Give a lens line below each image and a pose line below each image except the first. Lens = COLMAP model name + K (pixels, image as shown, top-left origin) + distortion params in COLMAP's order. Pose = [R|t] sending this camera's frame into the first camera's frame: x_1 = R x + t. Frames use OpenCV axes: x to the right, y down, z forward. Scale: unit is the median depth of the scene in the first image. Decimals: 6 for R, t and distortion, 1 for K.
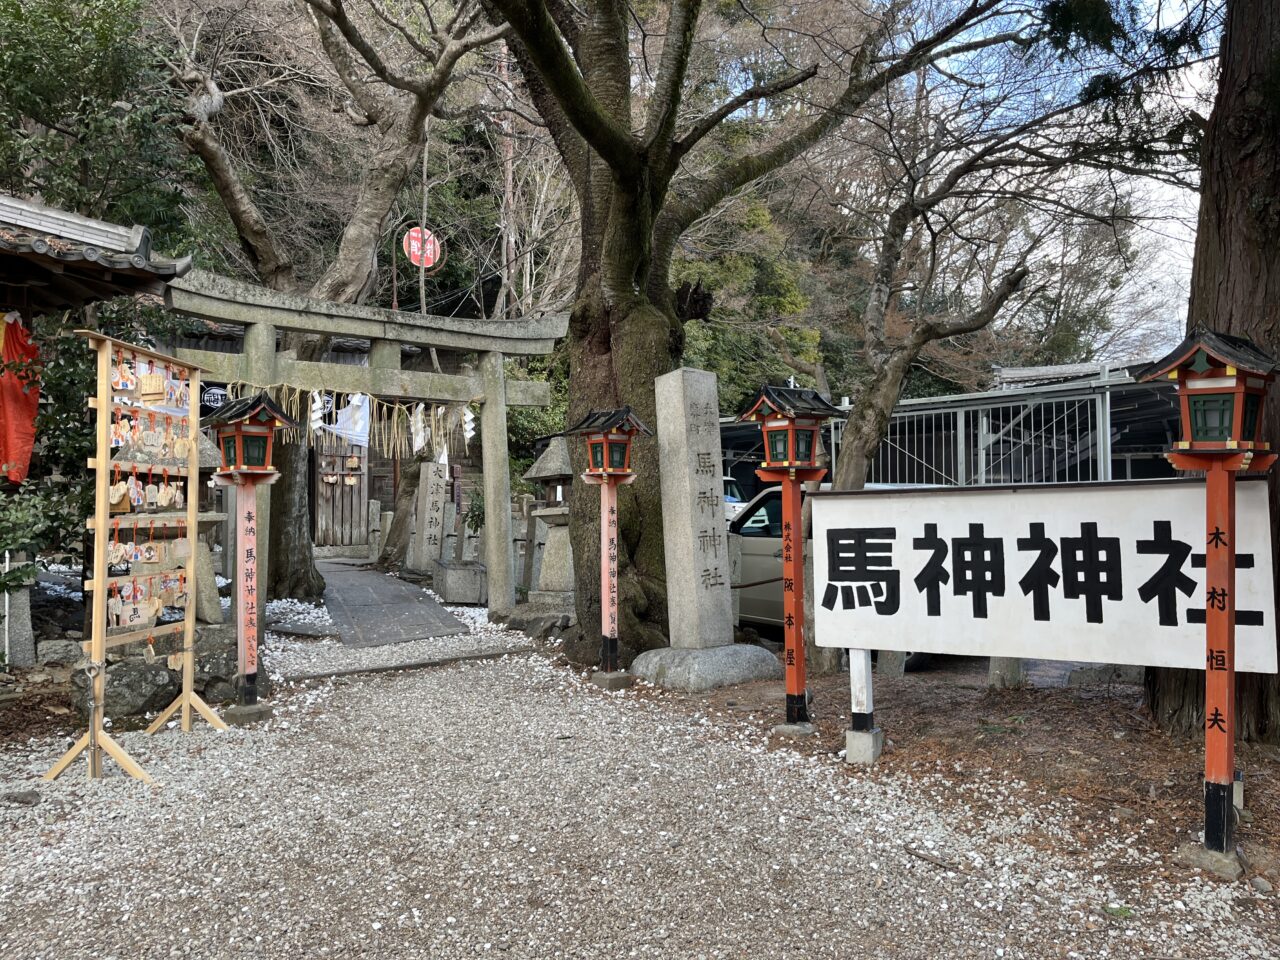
lens RADIAL K [[976.3, 0, 638.5], [0, 976.3, 474.3], [0, 0, 1]] dist [0.009666, -0.032004]
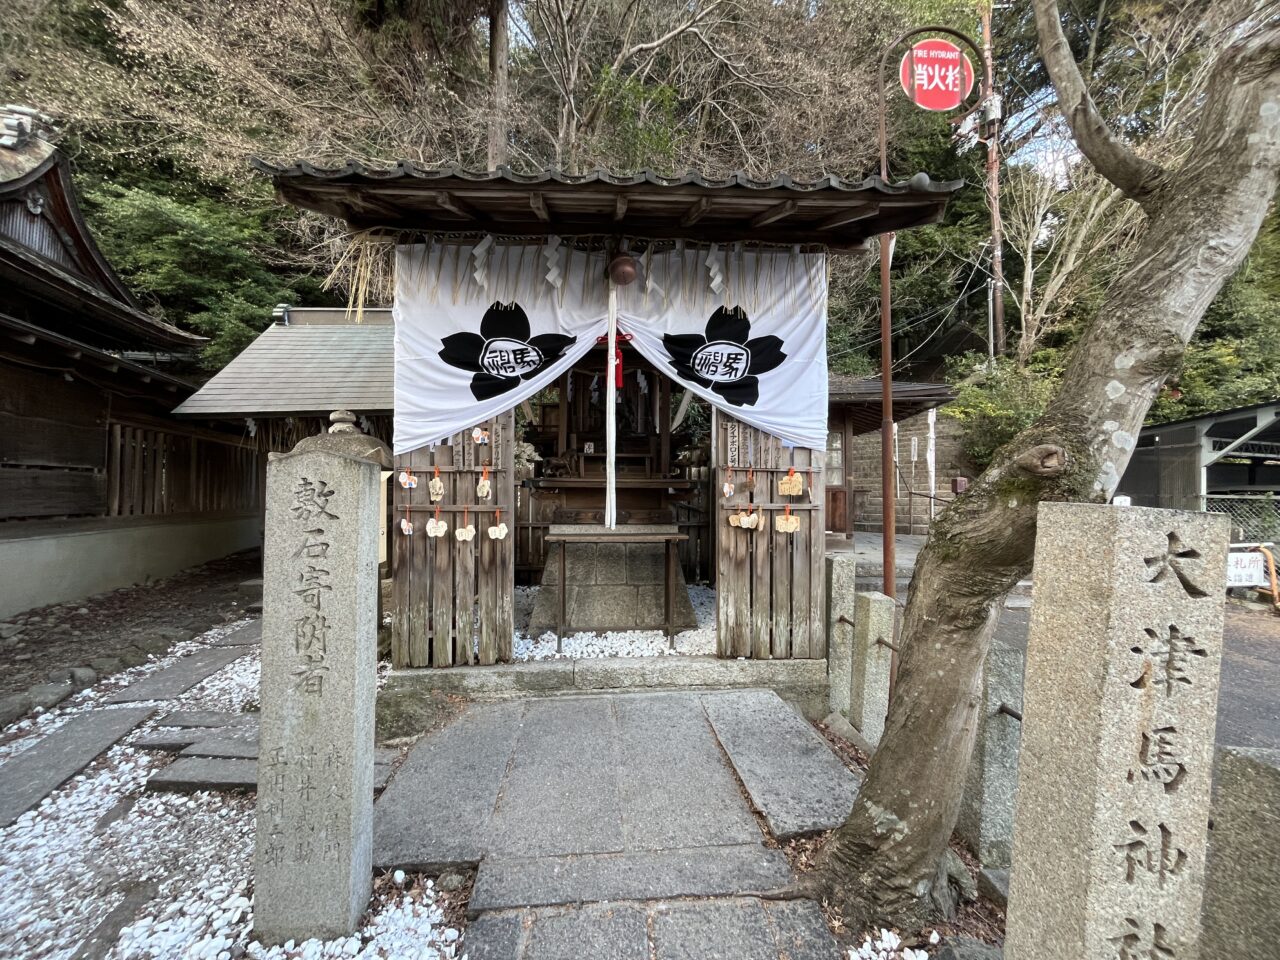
lens RADIAL K [[513.7, 0, 642.1], [0, 513.7, 478.0], [0, 0, 1]] dist [0.002300, 0.000091]
pose [[0.782923, -0.006329, -0.622087, -0.364807], [0.006768, 0.999976, -0.001655, -0.028824], [0.622082, -0.002915, 0.782946, 1.423325]]
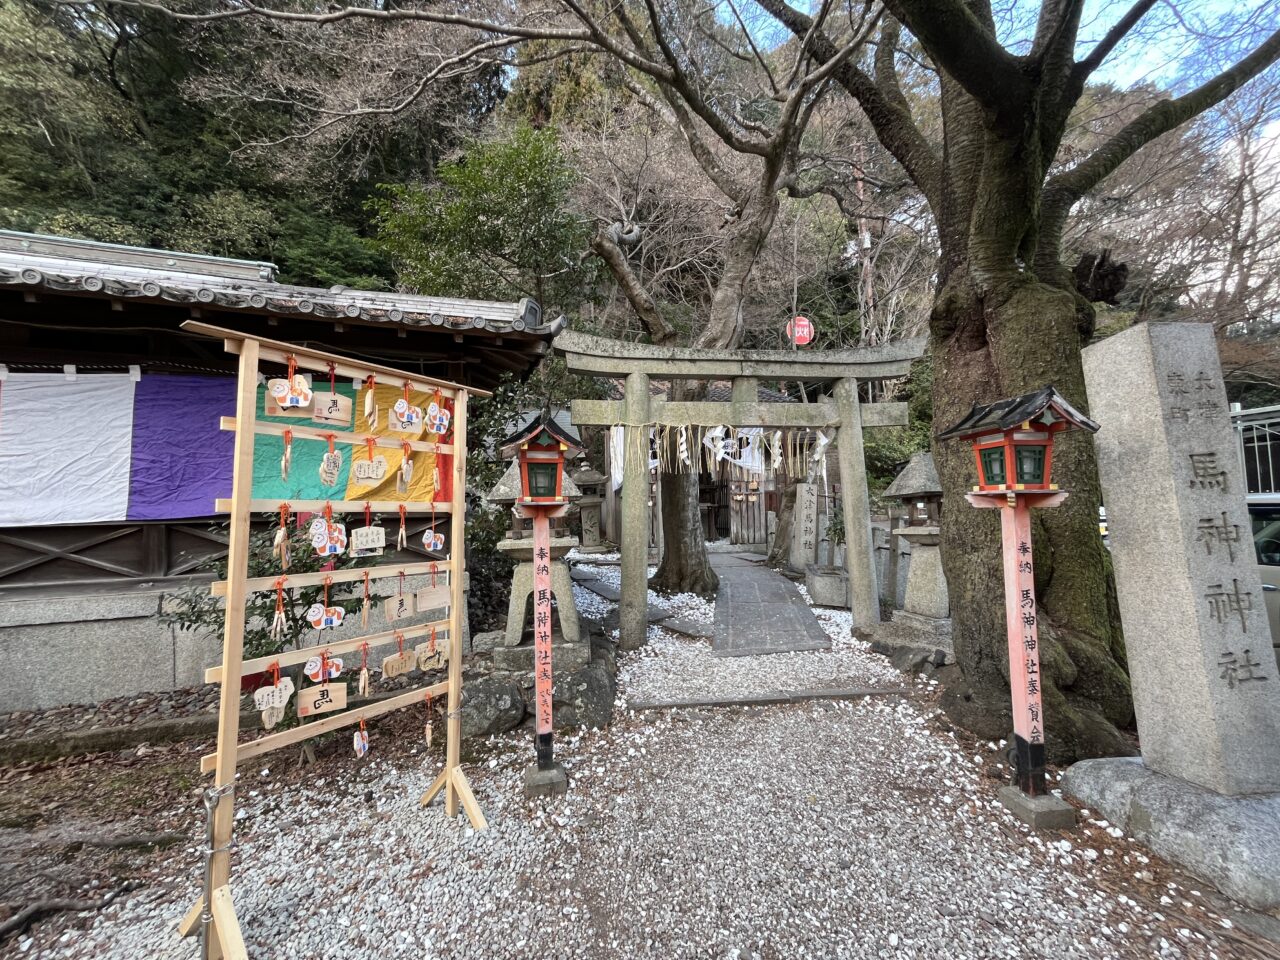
lens RADIAL K [[513.7, 0, 644.3], [0, 513.7, 479.7], [0, 0, 1]] dist [0.002300, 0.000091]
pose [[0.845349, -0.040928, -0.532644, -0.053689], [0.029891, 0.999123, -0.029333, -0.006225], [0.533377, 0.008875, 0.845831, 0.531060]]
